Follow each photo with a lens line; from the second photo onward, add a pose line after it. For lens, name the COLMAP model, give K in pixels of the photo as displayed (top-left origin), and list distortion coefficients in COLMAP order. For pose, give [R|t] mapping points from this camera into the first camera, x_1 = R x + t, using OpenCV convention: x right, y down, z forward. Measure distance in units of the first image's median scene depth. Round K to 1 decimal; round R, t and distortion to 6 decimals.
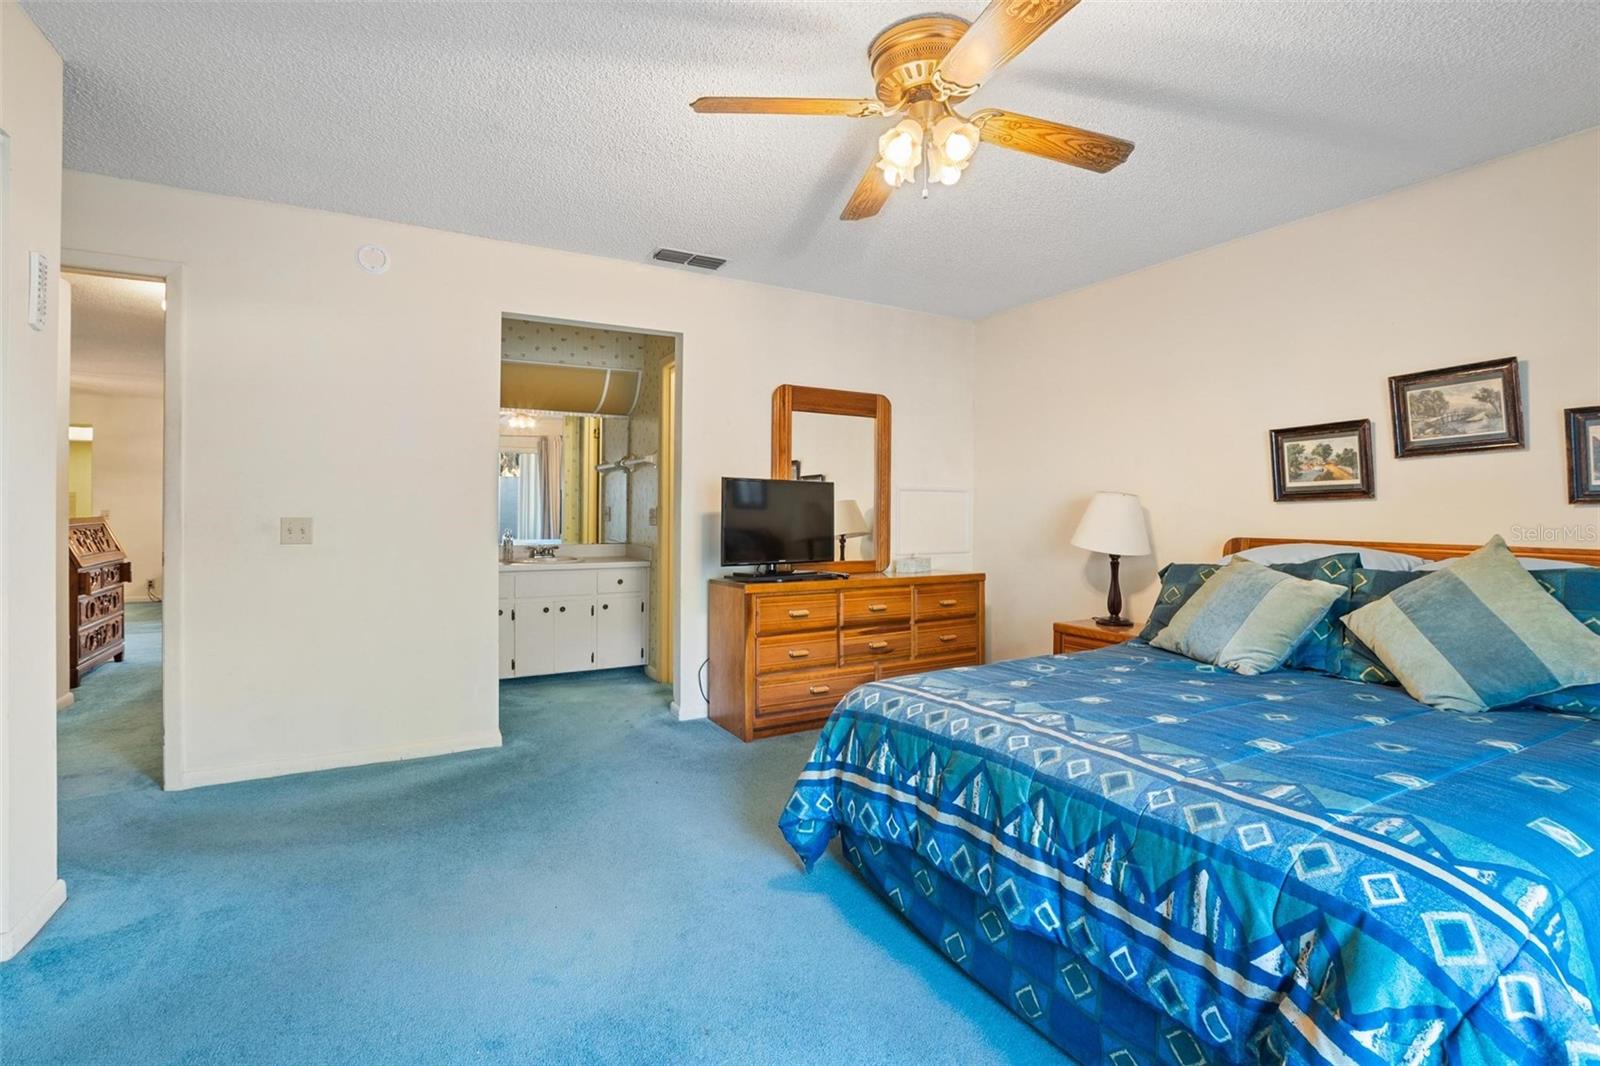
lens RADIAL K [[718.0, 0, 808.8], [0, 718.0, 513.6], [0, 0, 1]] dist [-0.001089, 0.000245]
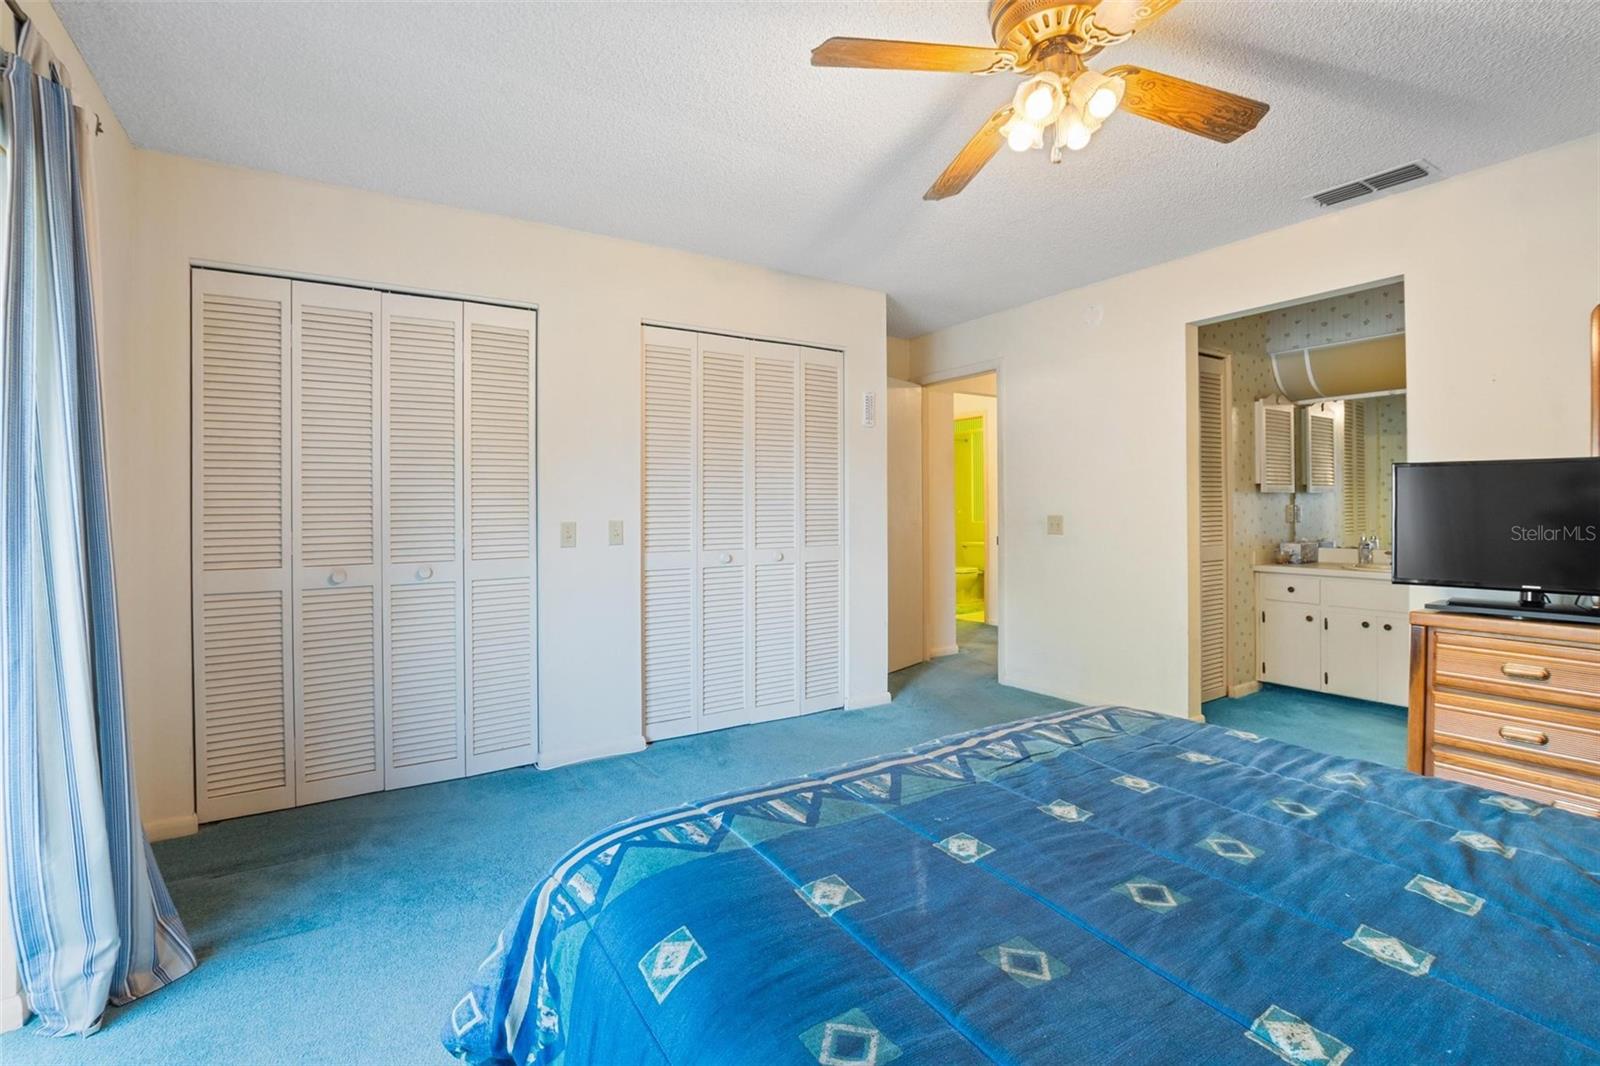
lens RADIAL K [[718.0, 0, 808.8], [0, 718.0, 513.6], [0, 0, 1]] dist [-0.001089, 0.000245]
pose [[0.037842, -0.001716, -0.999282, 0.864473], [-0.001572, 0.999997, -0.001777, 0.005514], [0.999282, 0.001638, 0.037840, 0.545320]]
